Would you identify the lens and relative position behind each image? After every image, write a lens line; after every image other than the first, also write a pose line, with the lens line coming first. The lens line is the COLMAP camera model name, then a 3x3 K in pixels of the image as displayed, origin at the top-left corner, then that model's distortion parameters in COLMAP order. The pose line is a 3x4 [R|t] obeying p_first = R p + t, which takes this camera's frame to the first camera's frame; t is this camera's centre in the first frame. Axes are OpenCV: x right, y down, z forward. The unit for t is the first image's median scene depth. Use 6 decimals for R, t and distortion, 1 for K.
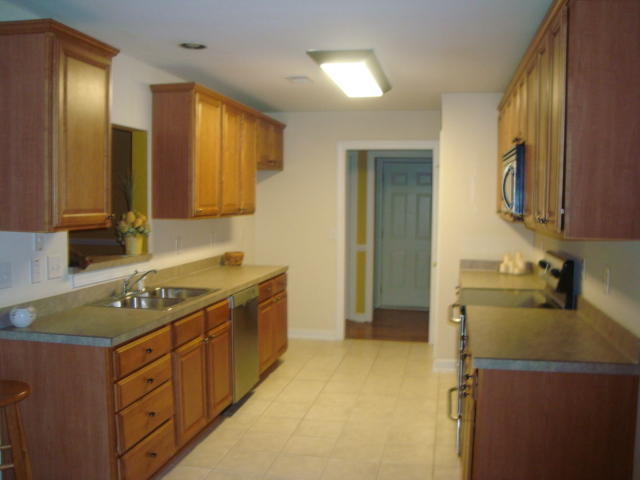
lens RADIAL K [[623.1, 0, 320.0], [0, 623.1, 240.0], [0, 0, 1]] dist [-0.234948, 0.232686]
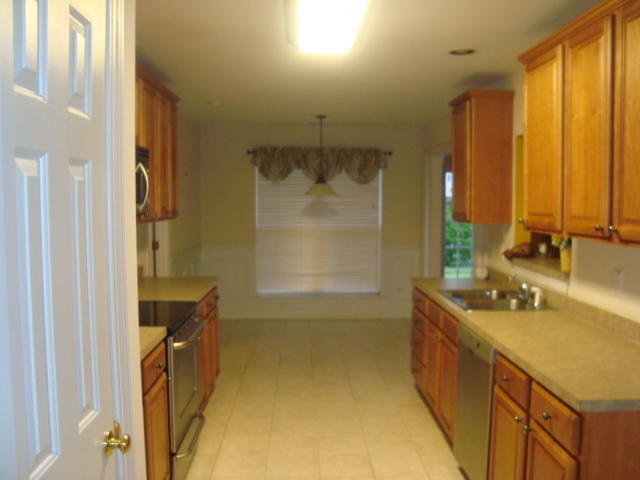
lens RADIAL K [[623.1, 0, 320.0], [0, 623.1, 240.0], [0, 0, 1]] dist [-0.234948, 0.232686]
pose [[-0.972641, 0.010746, -0.232065, 0.245750], [-0.020933, 0.990812, 0.133617, -0.132215], [0.231369, 0.134819, -0.963479, 1.883178]]
